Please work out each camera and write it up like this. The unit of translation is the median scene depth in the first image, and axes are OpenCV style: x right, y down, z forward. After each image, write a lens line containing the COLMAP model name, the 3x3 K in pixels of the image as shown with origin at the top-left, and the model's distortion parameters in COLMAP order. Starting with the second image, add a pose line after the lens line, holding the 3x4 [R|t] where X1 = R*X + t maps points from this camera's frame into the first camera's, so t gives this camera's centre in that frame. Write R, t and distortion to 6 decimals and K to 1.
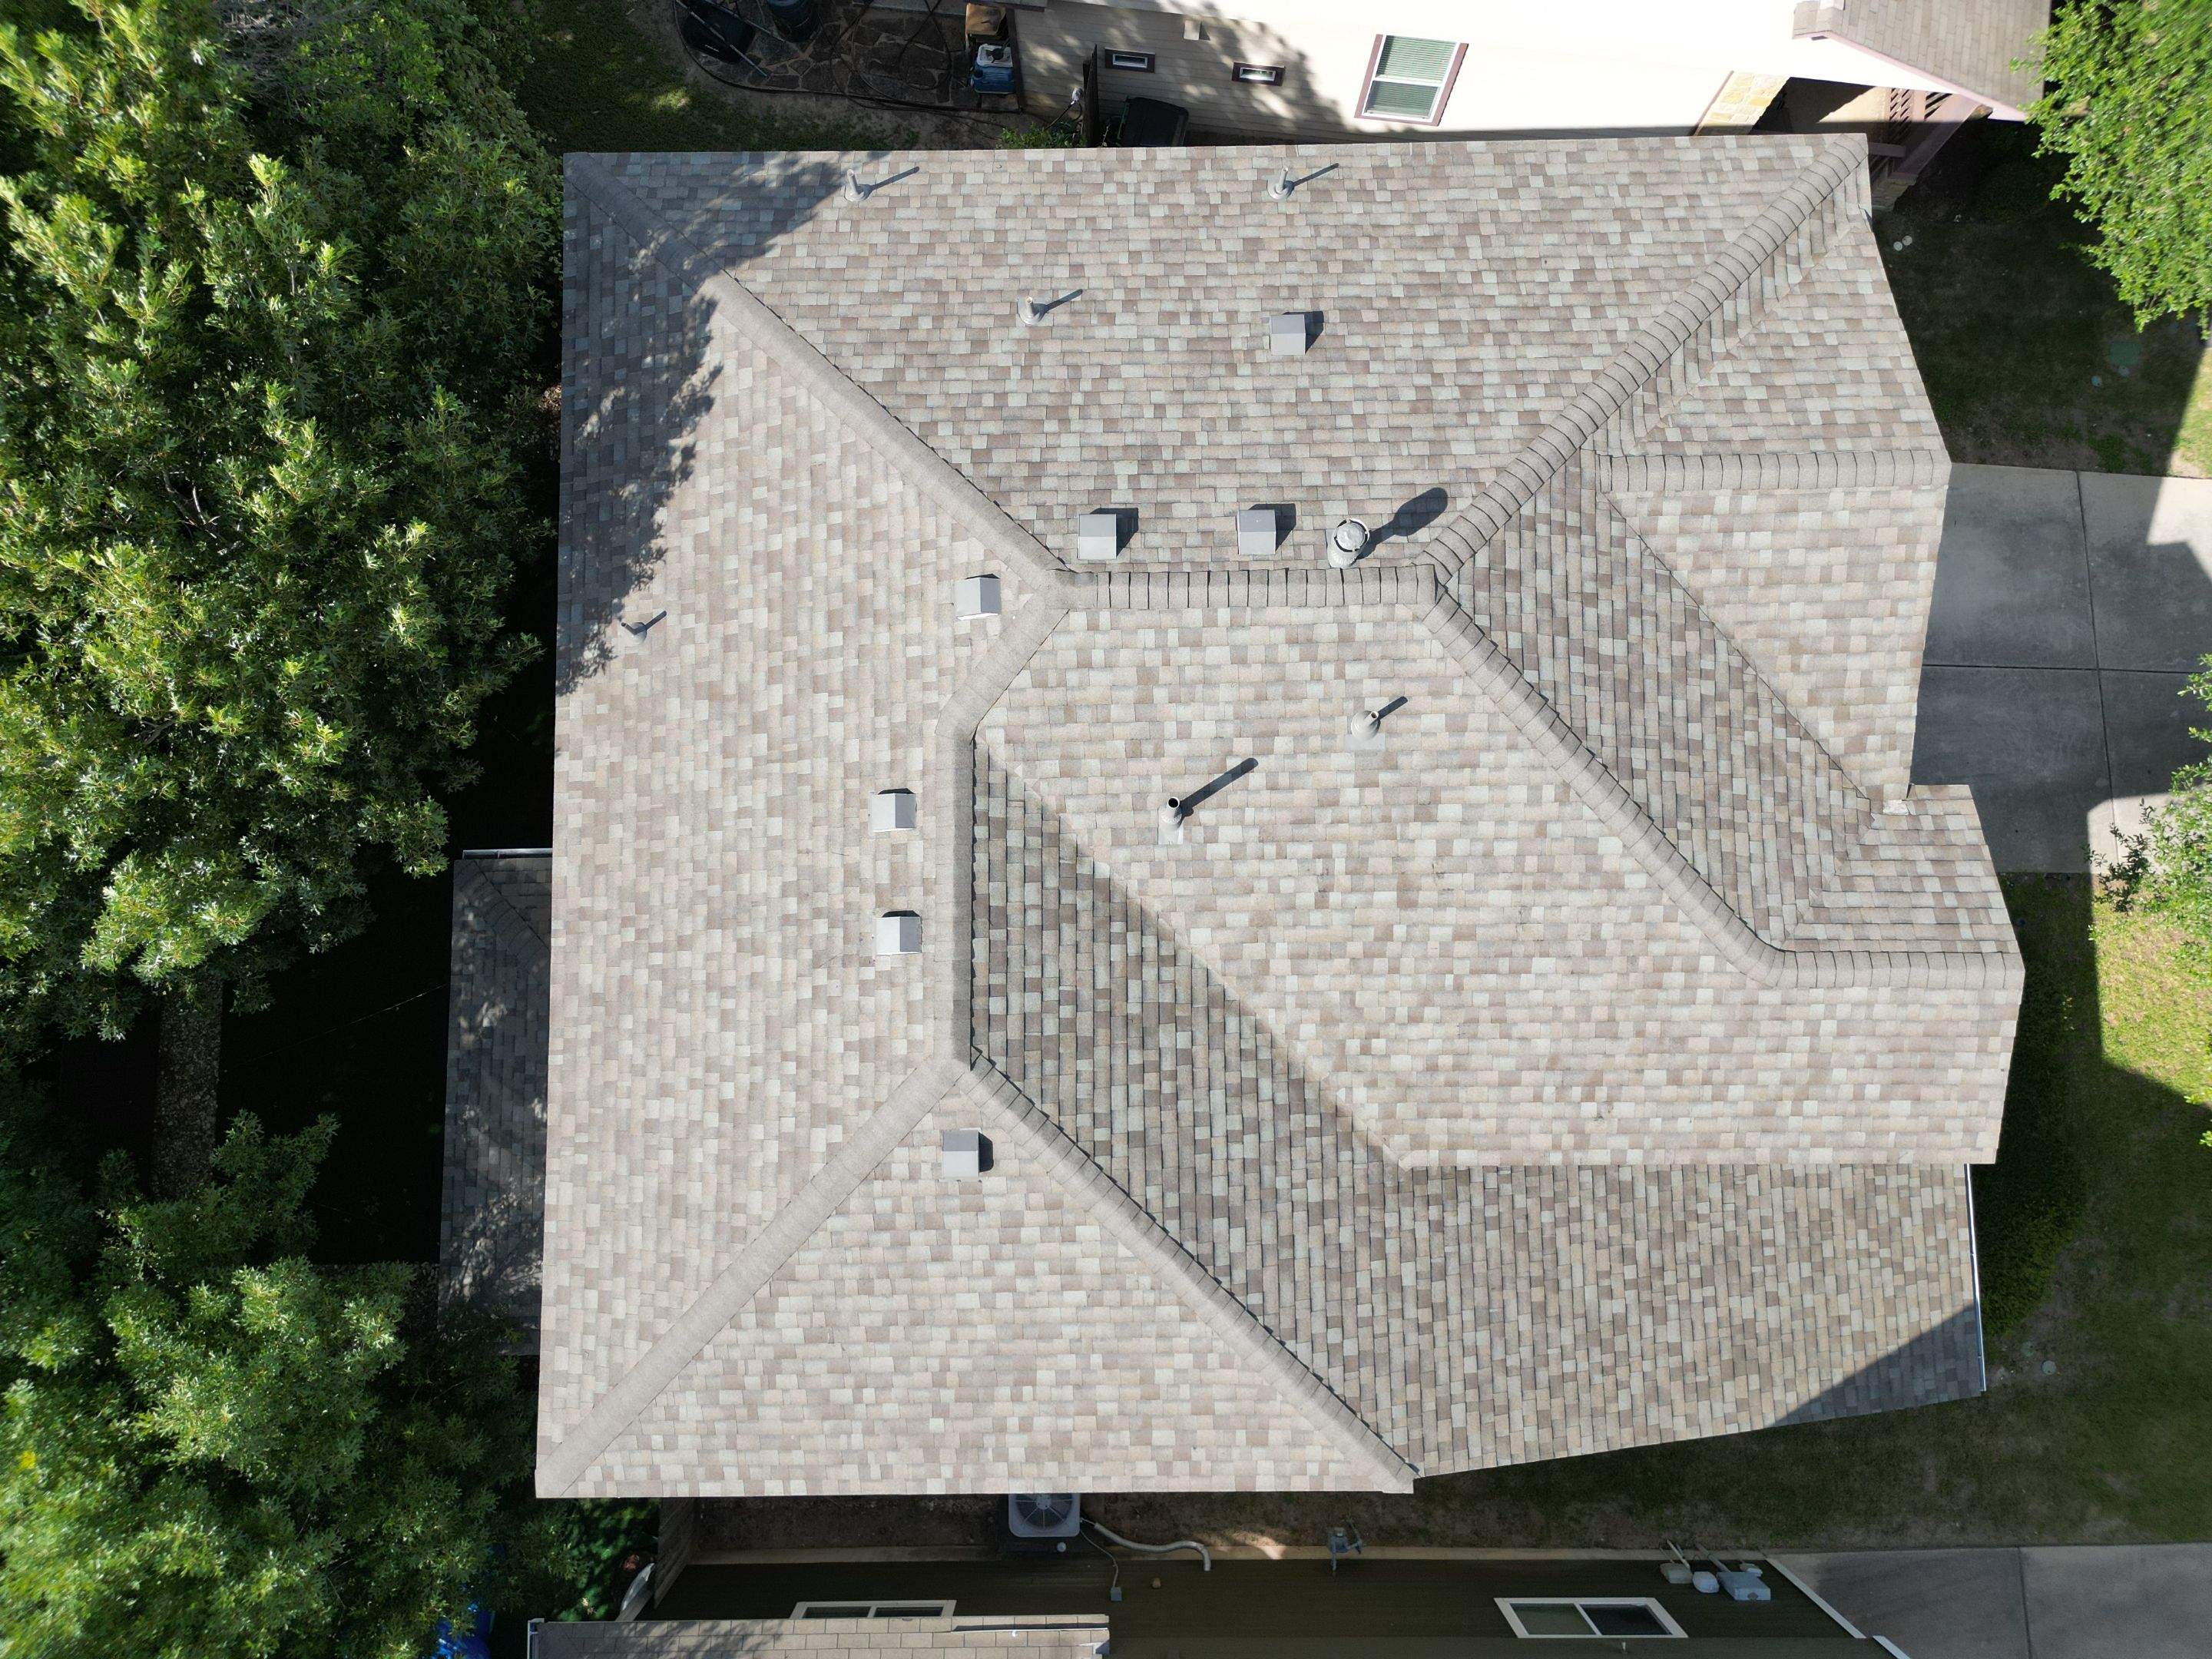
lens RADIAL K [[1550.3, 0, 1097.2], [0, 1550.3, 828.6], [0, 0, 1]] dist [0.069506, -0.070019]
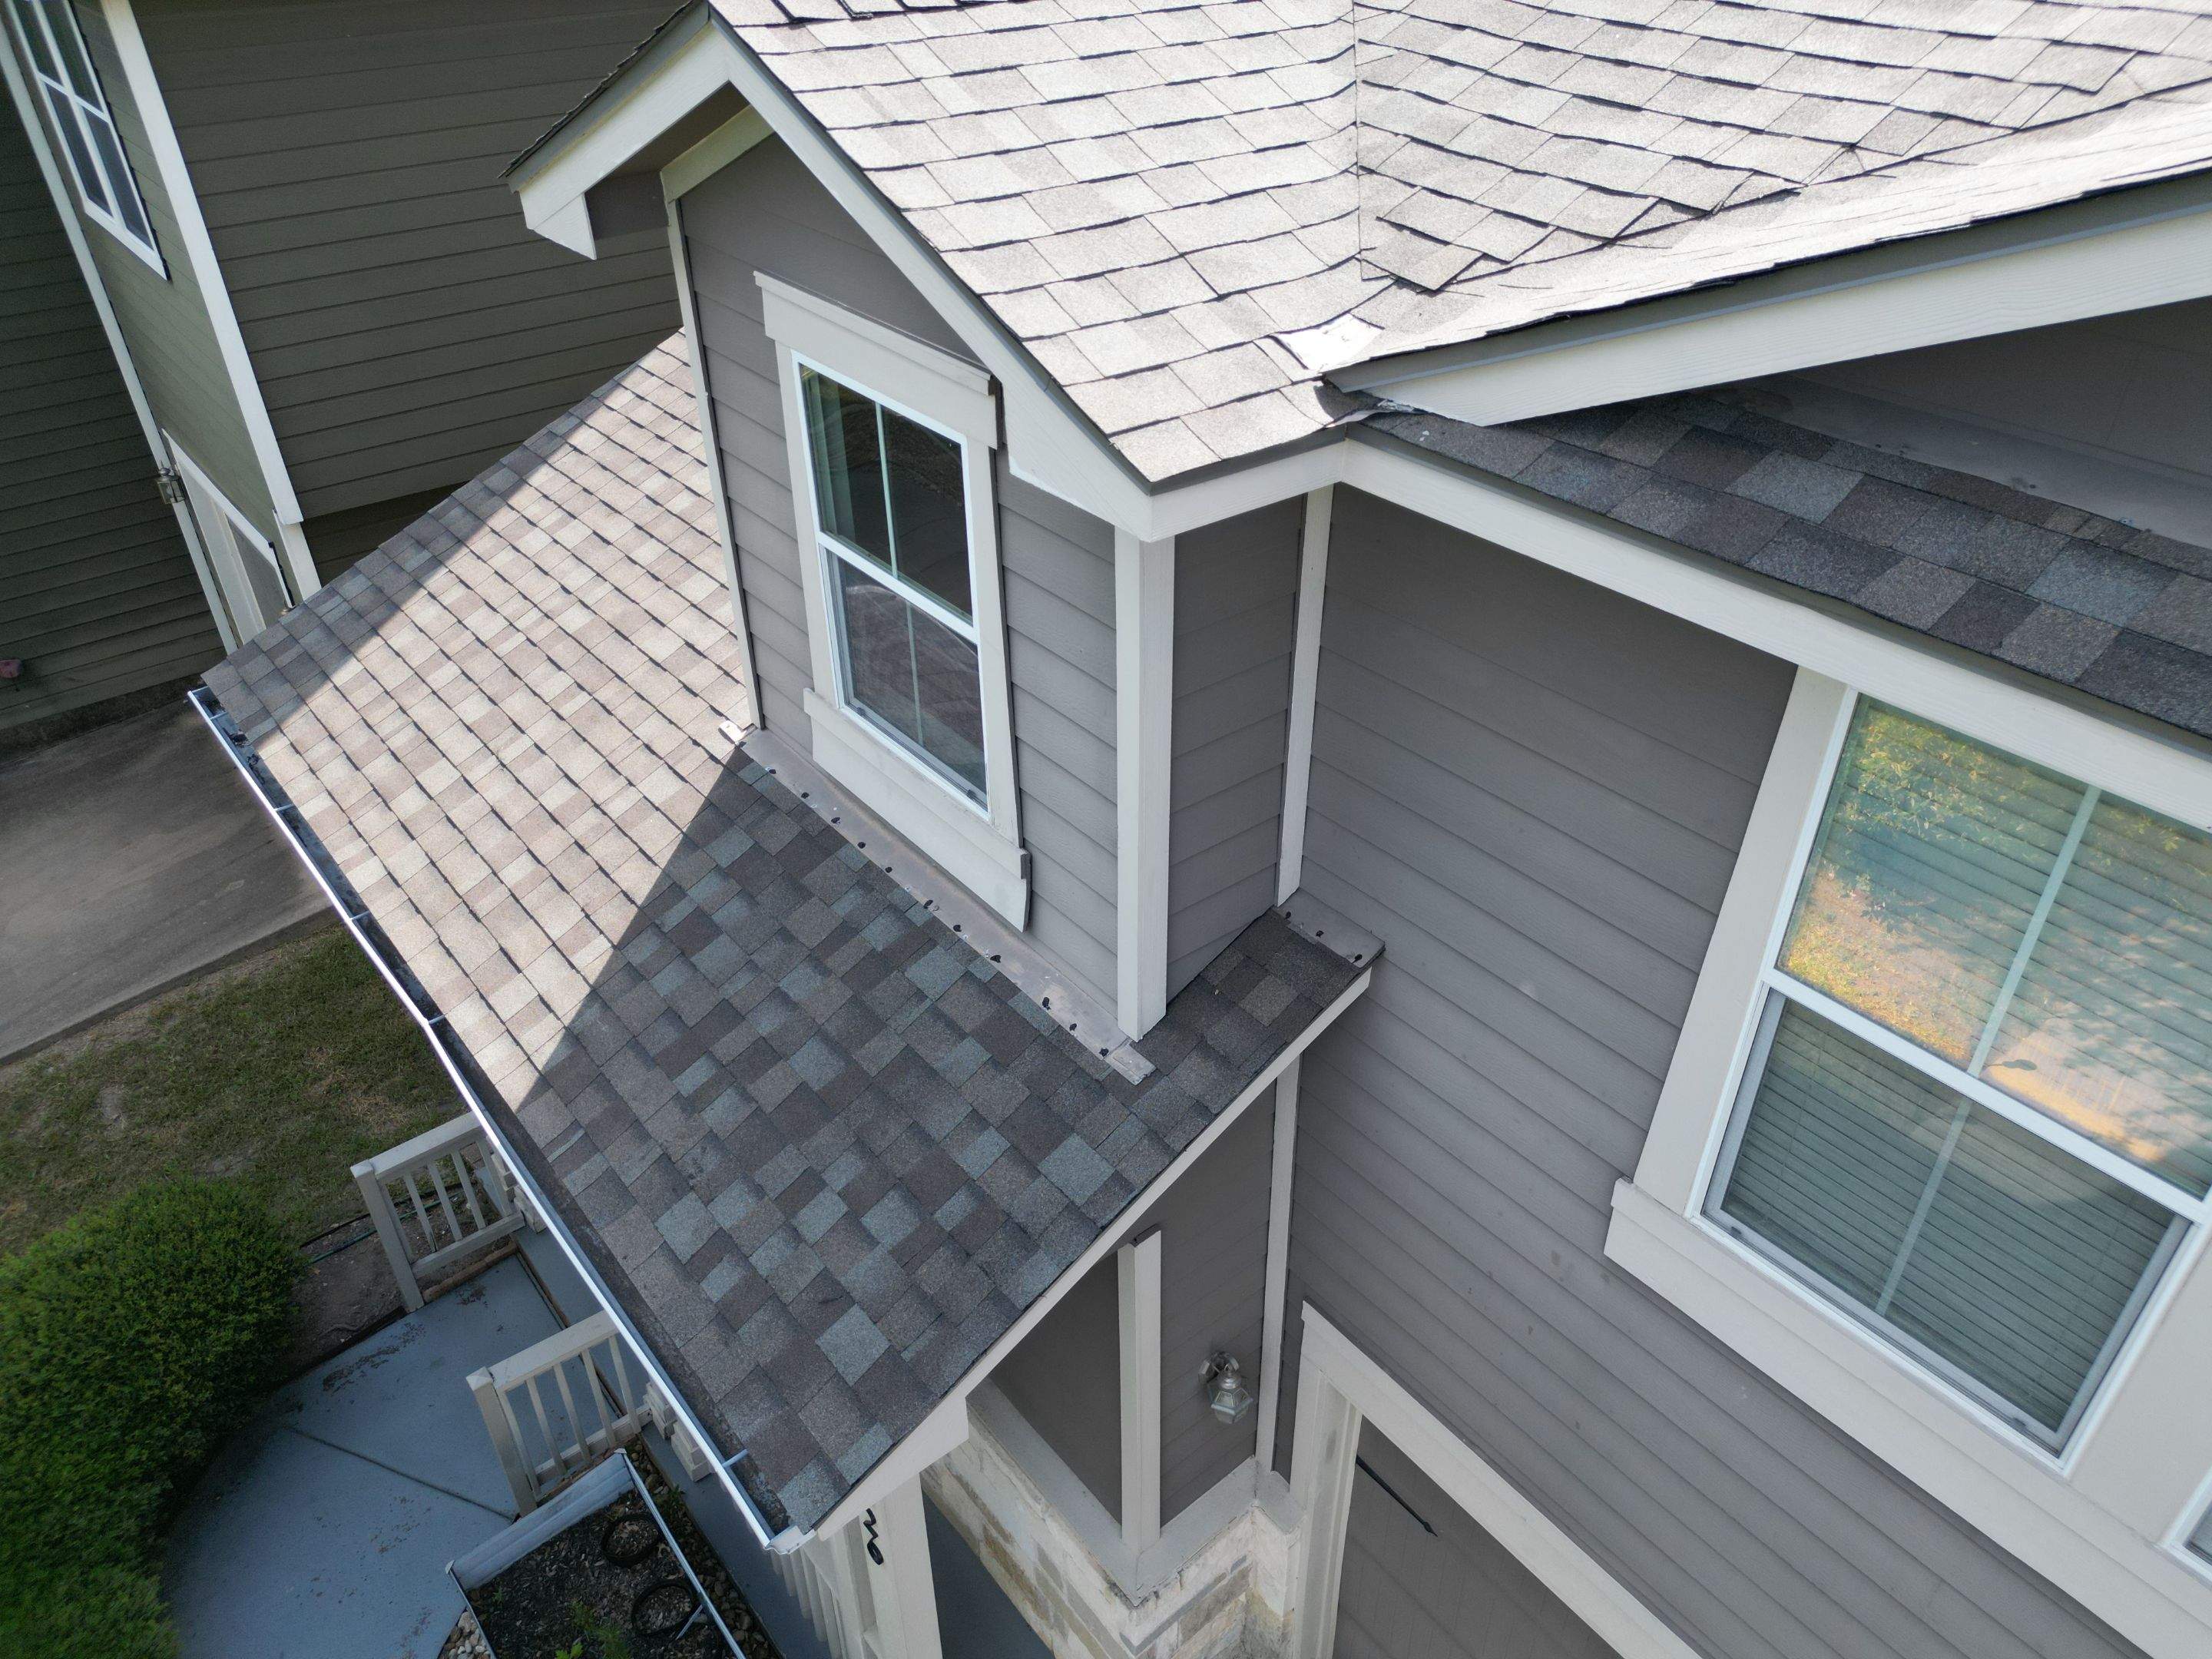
lens RADIAL K [[1550.3, 0, 1102.7], [0, 1550.3, 833.0], [0, 0, 1]] dist [0.069506, -0.070019]
pose [[-0.785873, 0.370998, -0.494737, 0.729183], [-0.612527, -0.357120, 0.705178, -0.205093], [0.084939, 0.857220, 0.507897, 0.995018]]
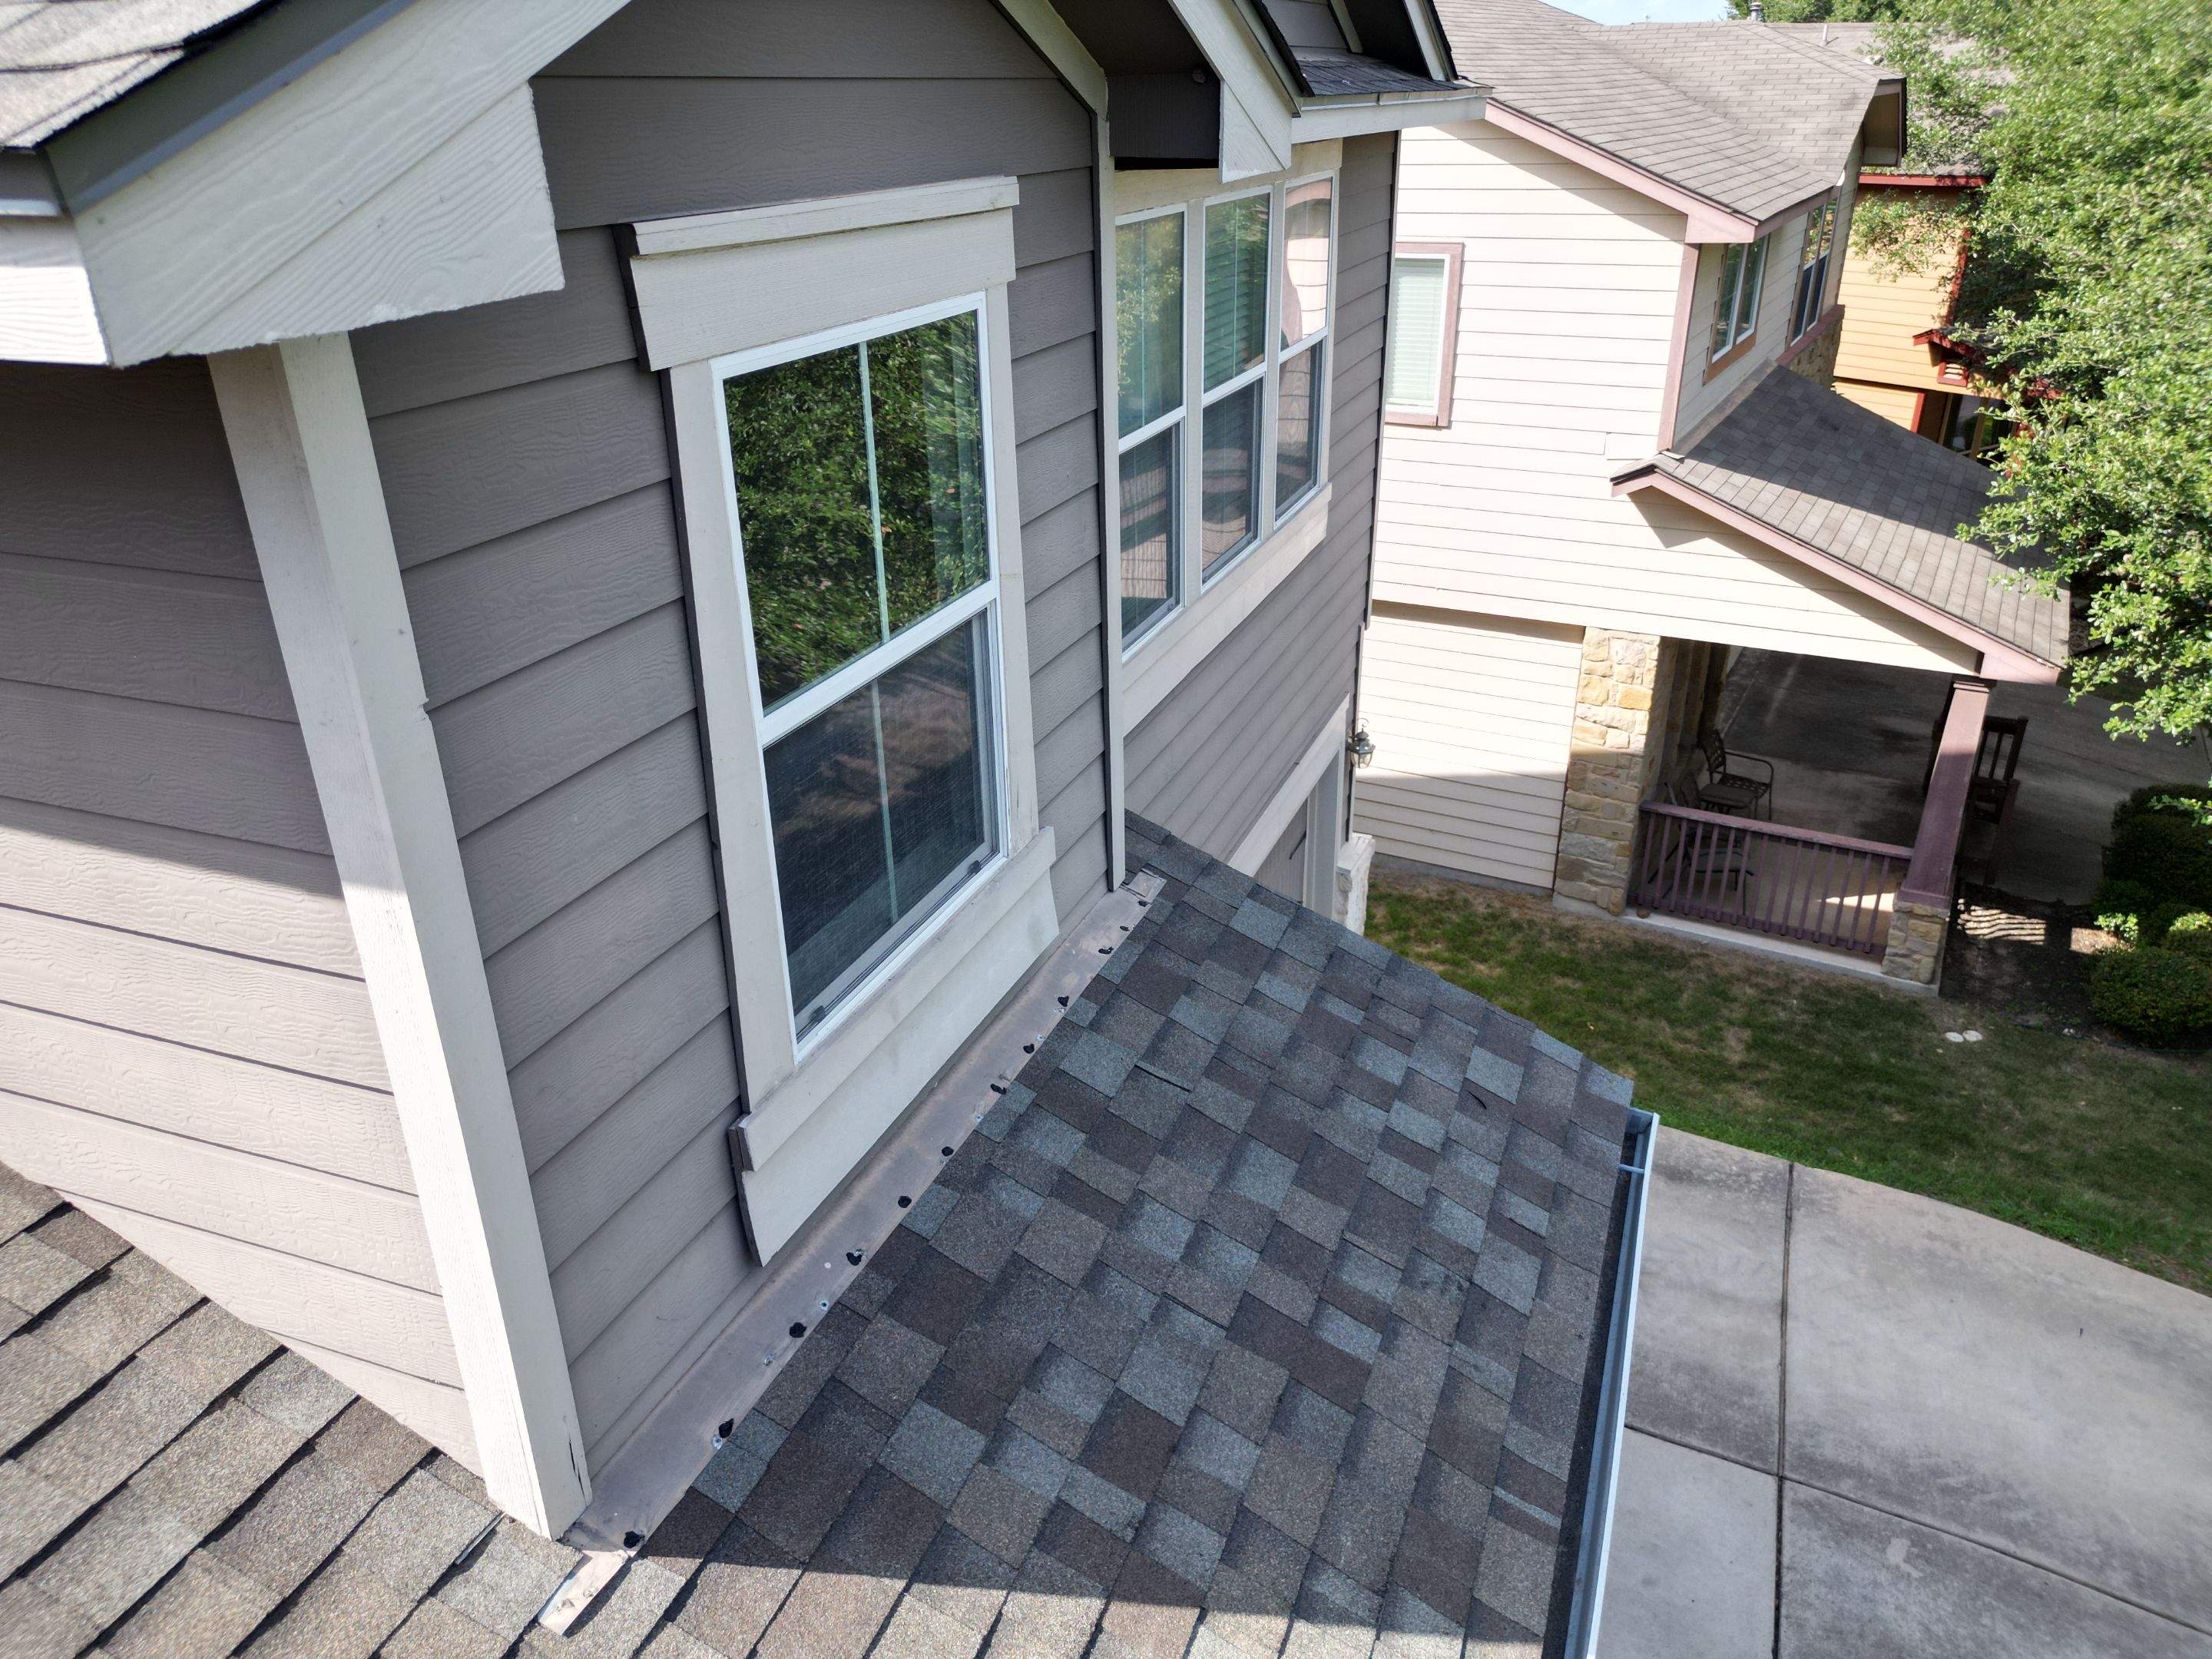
lens RADIAL K [[1550.3, 0, 1095.3], [0, 1550.3, 833.2], [0, 0, 1]] dist [0.069506, -0.070019]
pose [[0.922929, 0.160878, -0.349744, 0.677176], [-0.382097, 0.493598, -0.781257, 0.280576], [0.046946, 0.854681, 0.517027, 1.032210]]
